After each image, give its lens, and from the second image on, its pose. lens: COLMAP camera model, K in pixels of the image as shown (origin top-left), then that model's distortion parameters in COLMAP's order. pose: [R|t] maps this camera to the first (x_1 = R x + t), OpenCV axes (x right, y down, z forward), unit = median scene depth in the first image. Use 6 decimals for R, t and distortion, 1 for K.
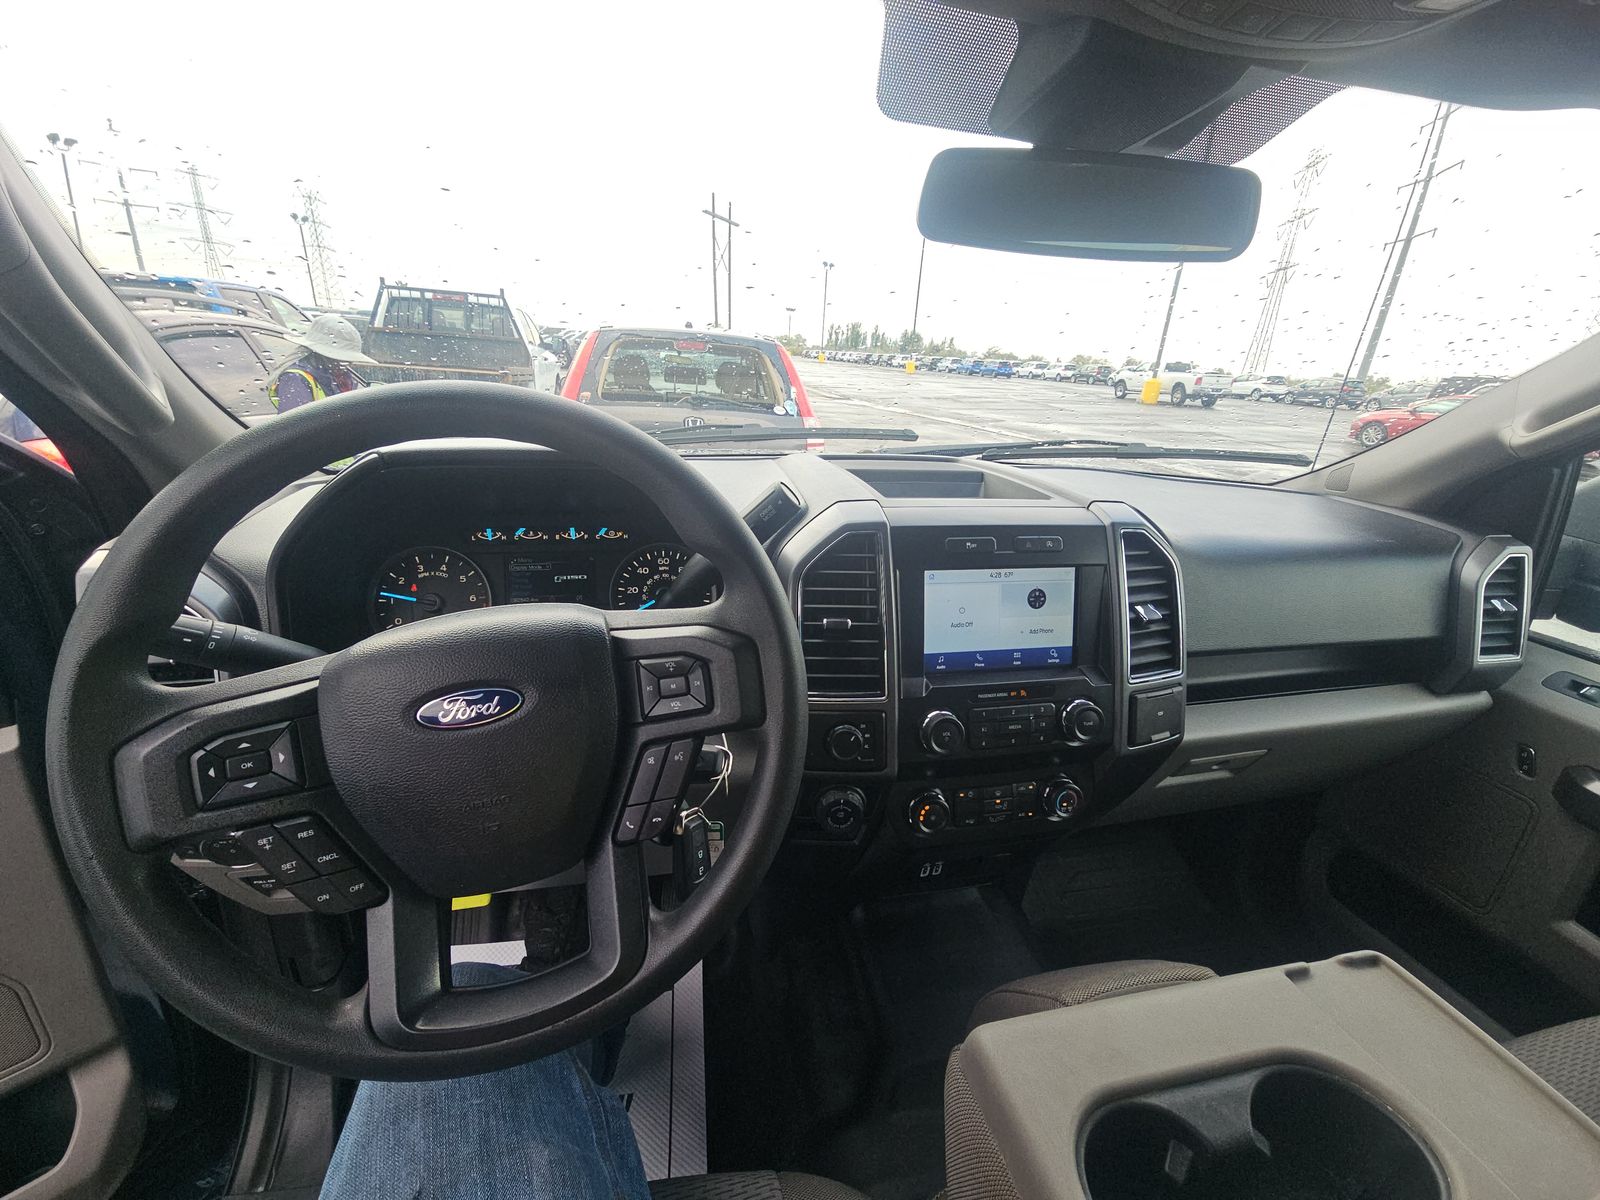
lens RADIAL K [[650.5, 0, 800.0], [0, 650.5, 600.0], [0, 0, 1]] dist [0.008680, -0.009597]
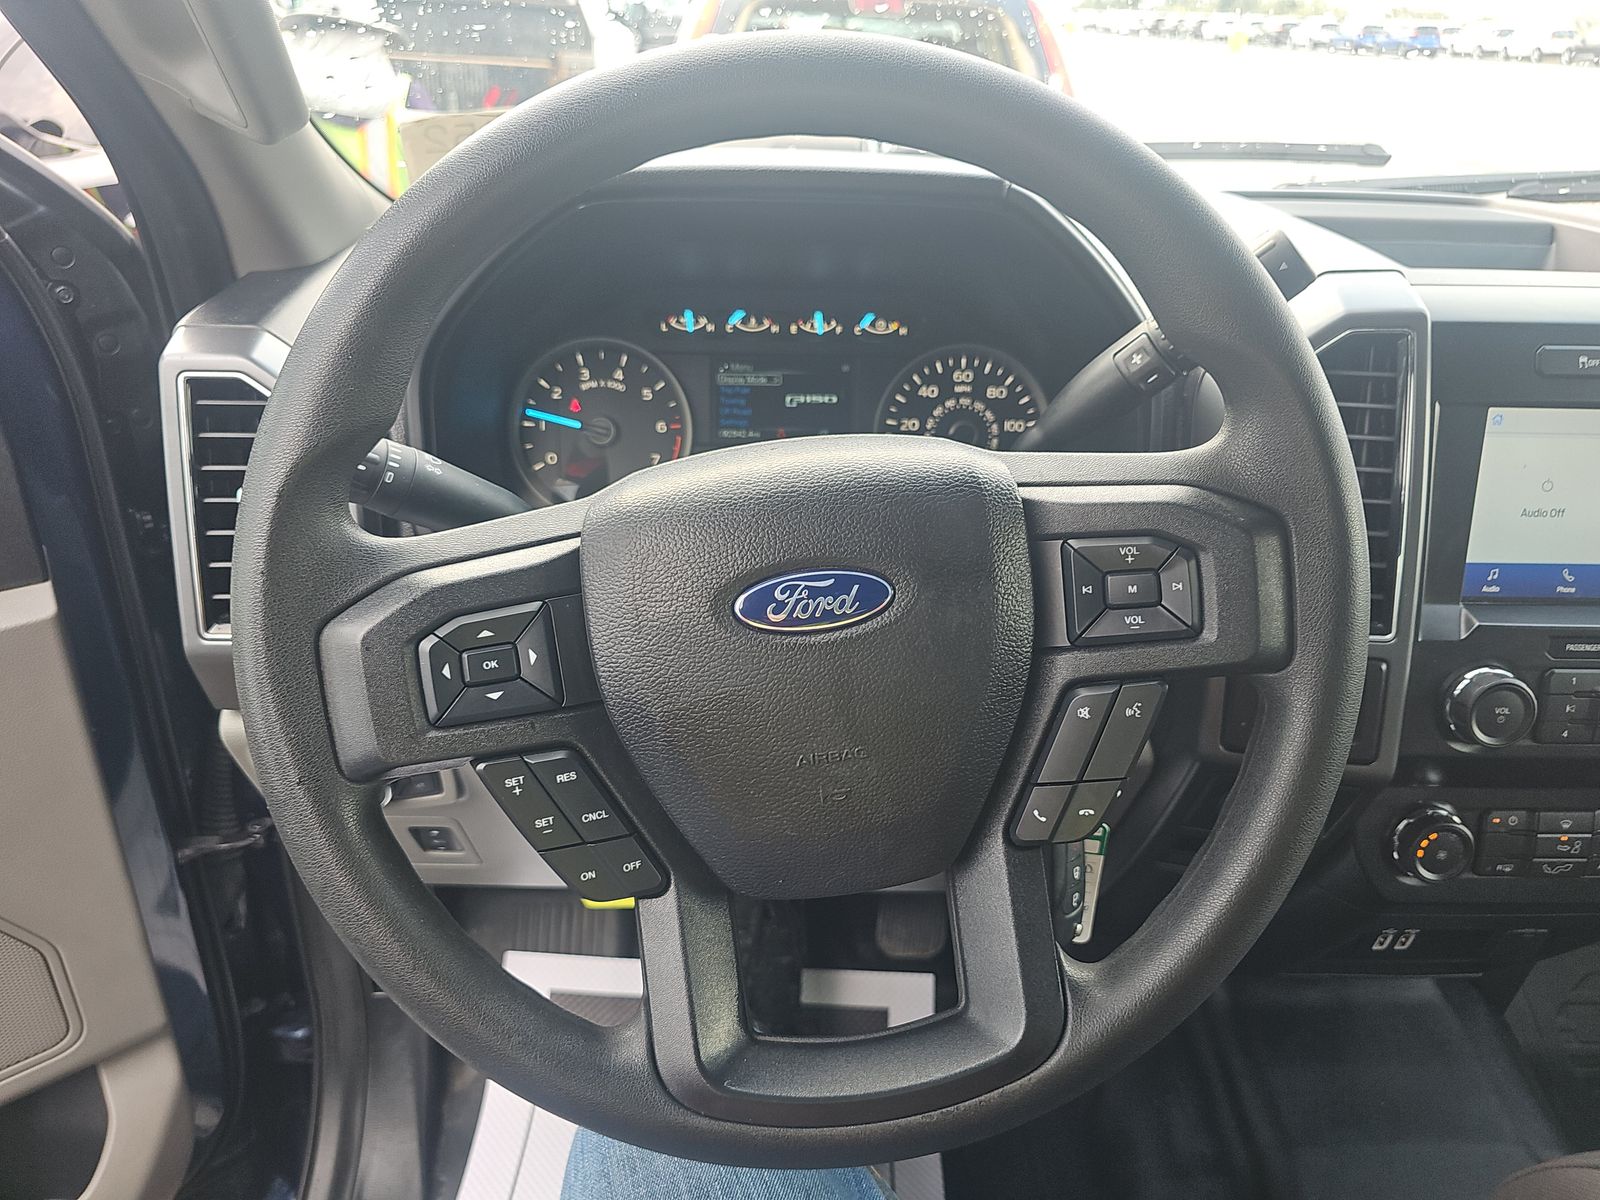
lens RADIAL K [[1071.7, 0, 804.2], [0, 1071.7, 584.8], [0, 0, 1]] dist [0.049633, -0.062391]
pose [[0.981004, 0.067977, -0.181687, -0.189075], [-0.045944, 0.991363, 0.122839, 0.016086], [0.188468, -0.112158, 0.975654, 0.015518]]
